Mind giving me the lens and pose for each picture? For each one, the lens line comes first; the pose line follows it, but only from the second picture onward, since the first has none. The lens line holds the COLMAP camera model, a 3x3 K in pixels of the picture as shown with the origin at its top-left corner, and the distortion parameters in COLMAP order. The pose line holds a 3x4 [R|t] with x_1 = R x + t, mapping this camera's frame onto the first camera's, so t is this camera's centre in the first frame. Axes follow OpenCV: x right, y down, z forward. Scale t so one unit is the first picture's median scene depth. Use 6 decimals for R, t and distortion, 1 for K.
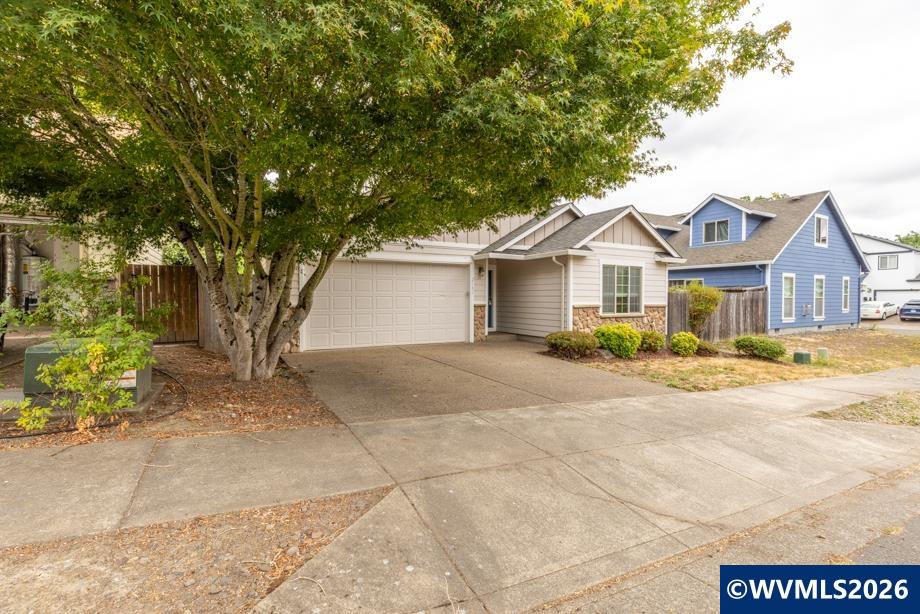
lens RADIAL K [[421.9, 0, 460.0], [0, 421.9, 307.0], [0, 0, 1]] dist [-0.000746, -0.000135]
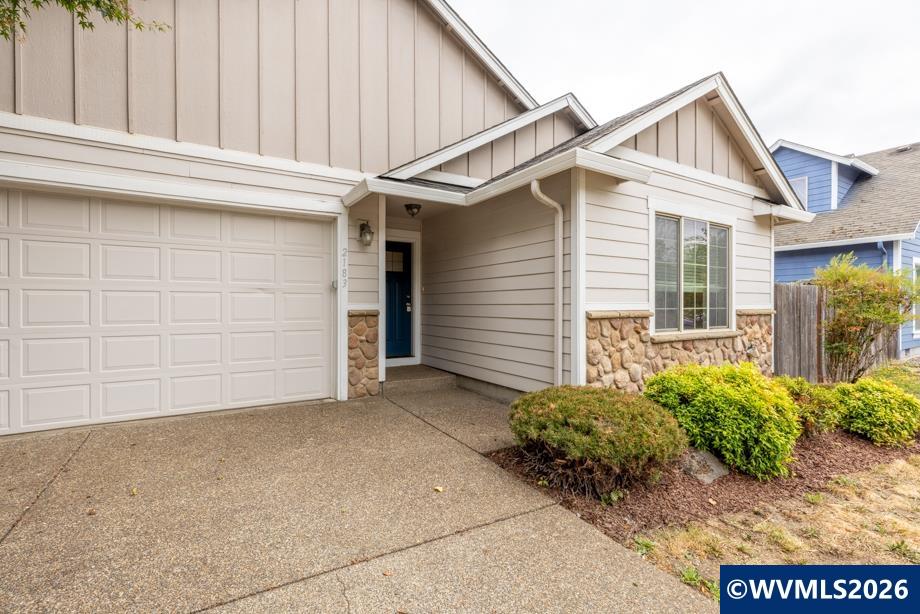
lens RADIAL K [[412.8, 0, 443.7], [0, 412.8, 309.0], [0, 0, 1]] dist [0.000778, 0.000099]
pose [[0.999987, -0.004116, -0.002861, 0.131011], [0.004084, 0.999928, -0.011243, -0.002843], [0.002907, 0.011232, 0.999933, 0.584298]]
